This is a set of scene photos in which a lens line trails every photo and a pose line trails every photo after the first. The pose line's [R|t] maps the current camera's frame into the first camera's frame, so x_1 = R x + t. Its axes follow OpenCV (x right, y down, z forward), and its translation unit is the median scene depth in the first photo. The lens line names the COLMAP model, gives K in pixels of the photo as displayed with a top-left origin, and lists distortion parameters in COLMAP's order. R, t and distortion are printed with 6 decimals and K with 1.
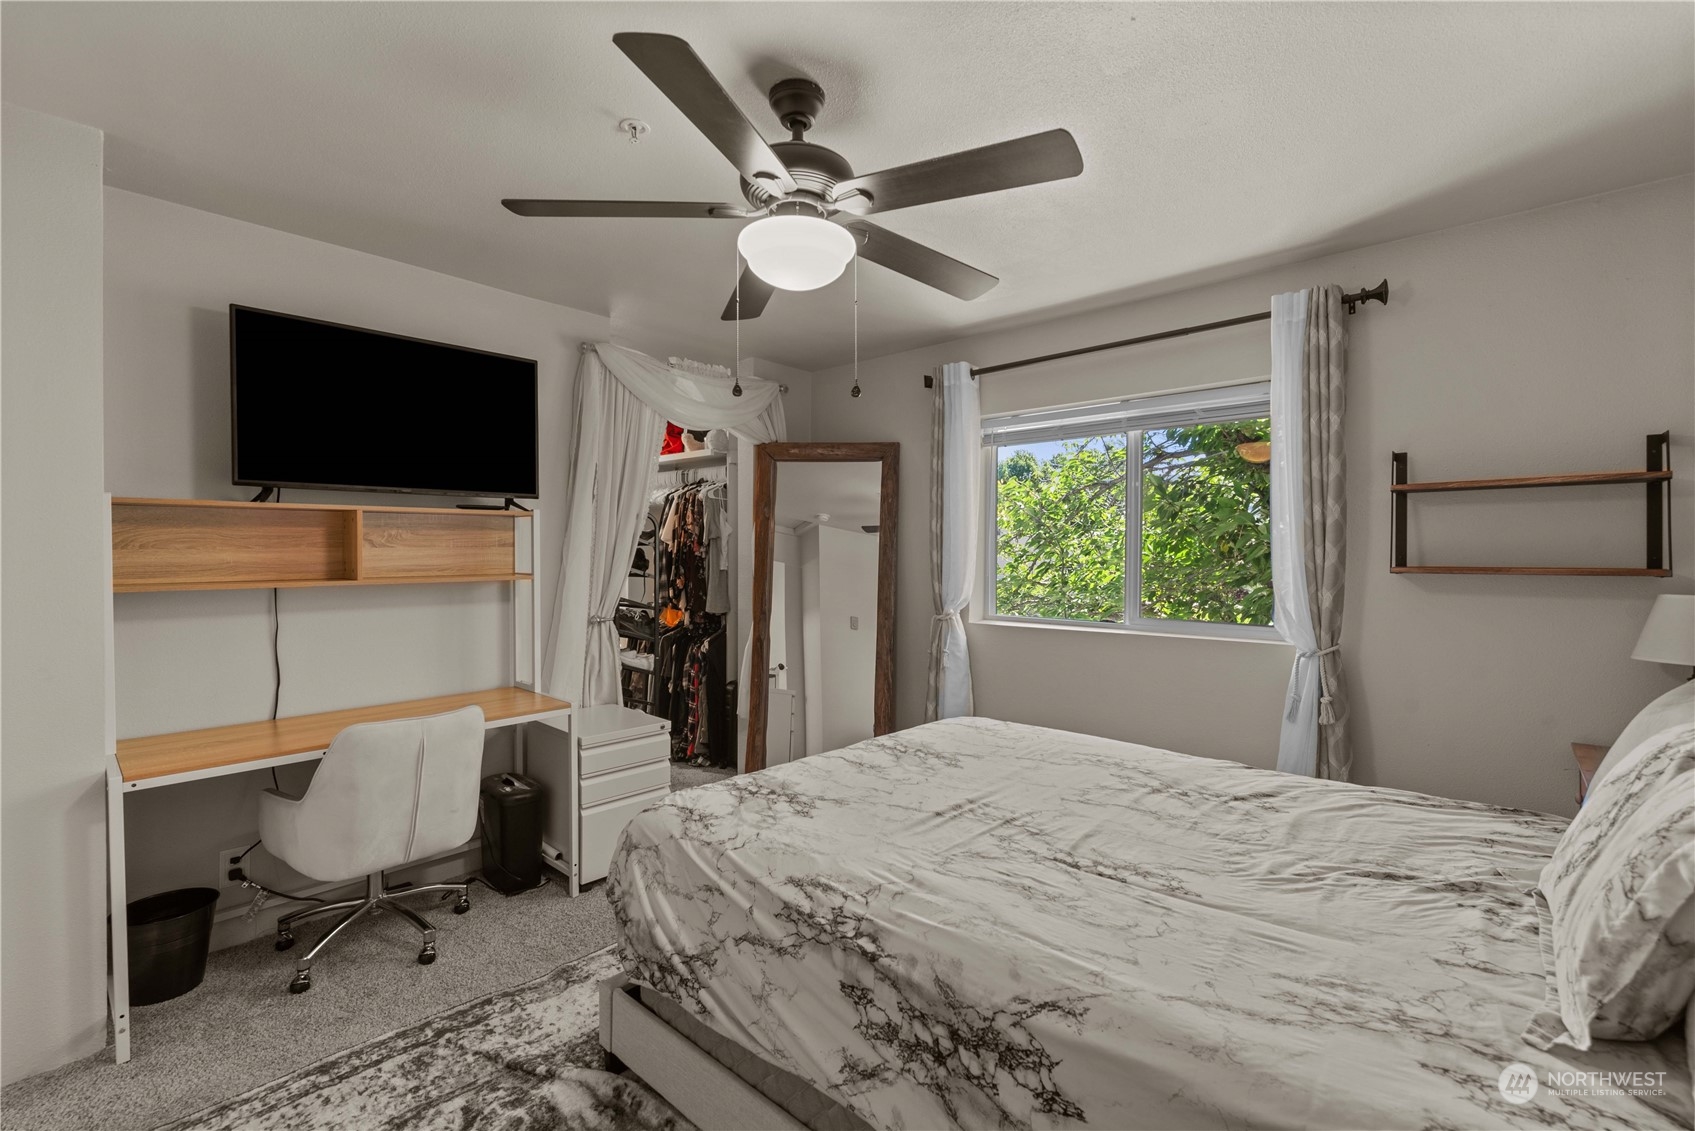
lens RADIAL K [[733.4, 0, 851.8], [0, 733.4, 567.5], [0, 0, 1]] dist [0.002031, -0.000269]
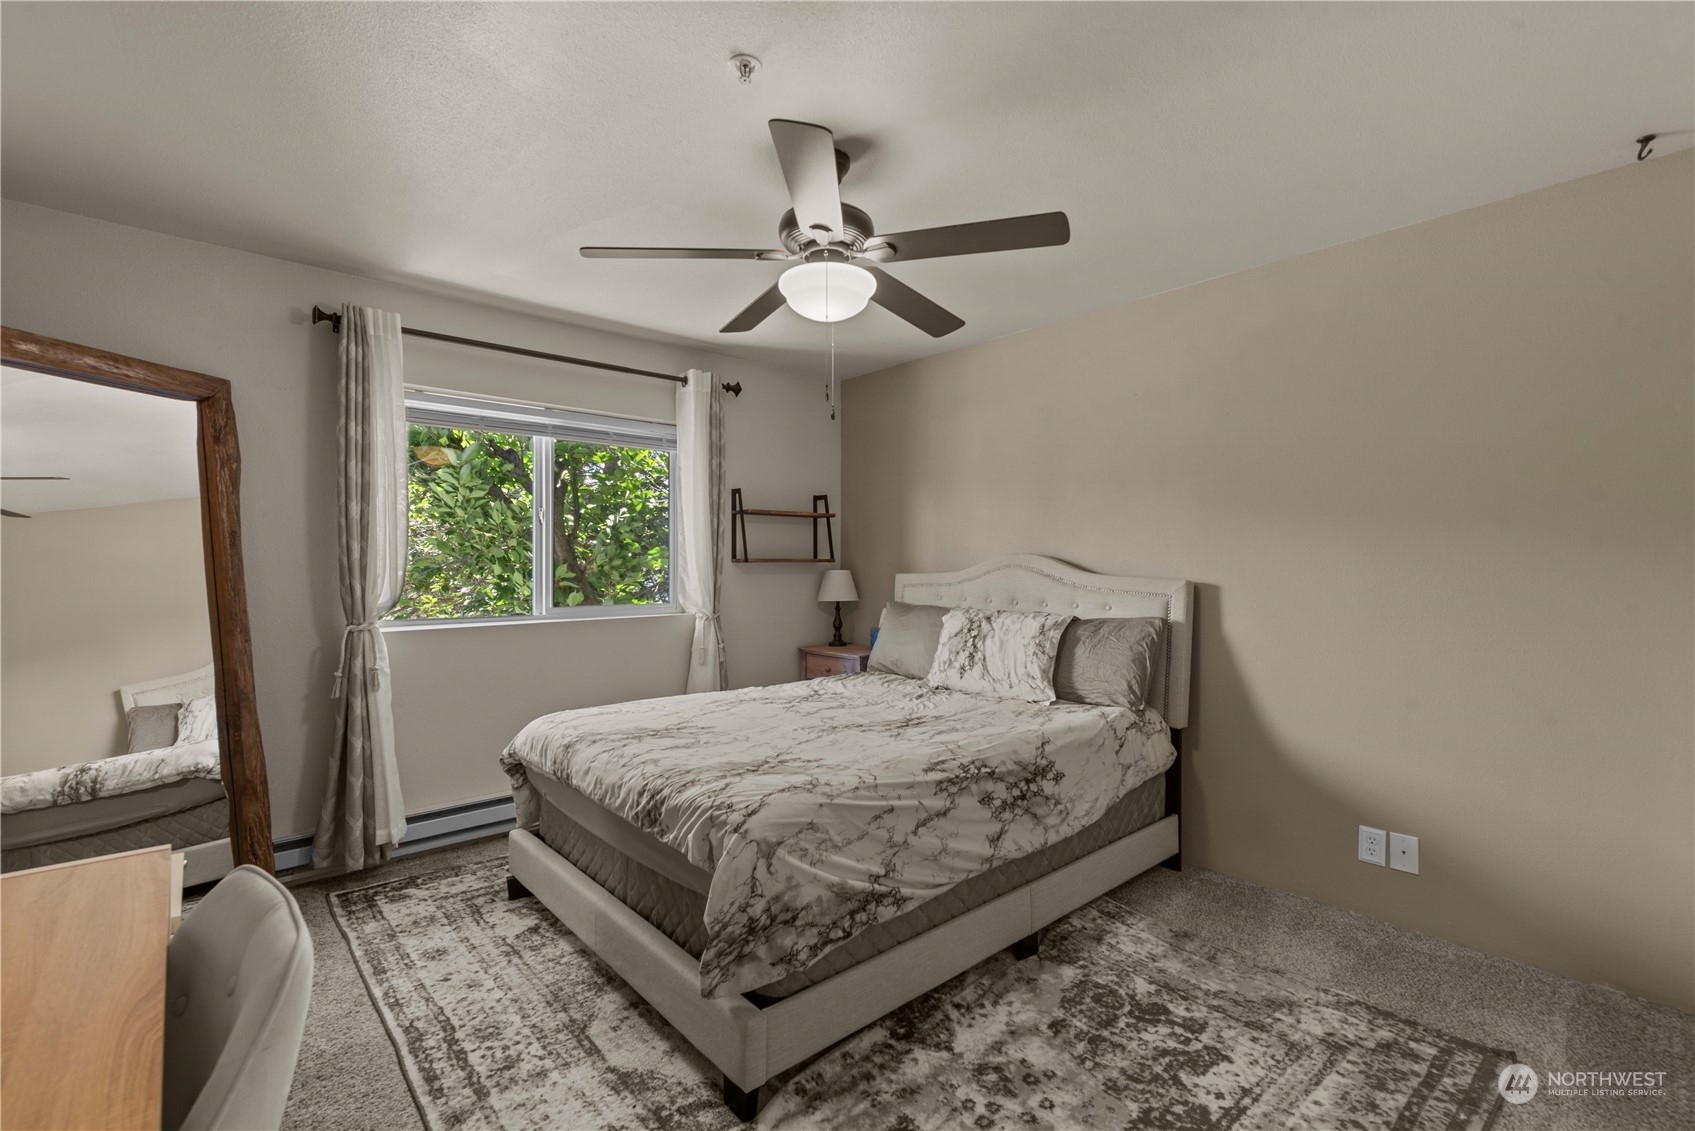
lens RADIAL K [[753.4, 0, 844.8], [0, 753.4, 582.9], [0, 0, 1]] dist [0.001439, -0.000007]
pose [[0.115323, -0.028442, 0.992921, -1.531815], [0.019075, 0.999469, 0.026414, 0.021529], [-0.993145, 0.015894, 0.115804, 0.975914]]
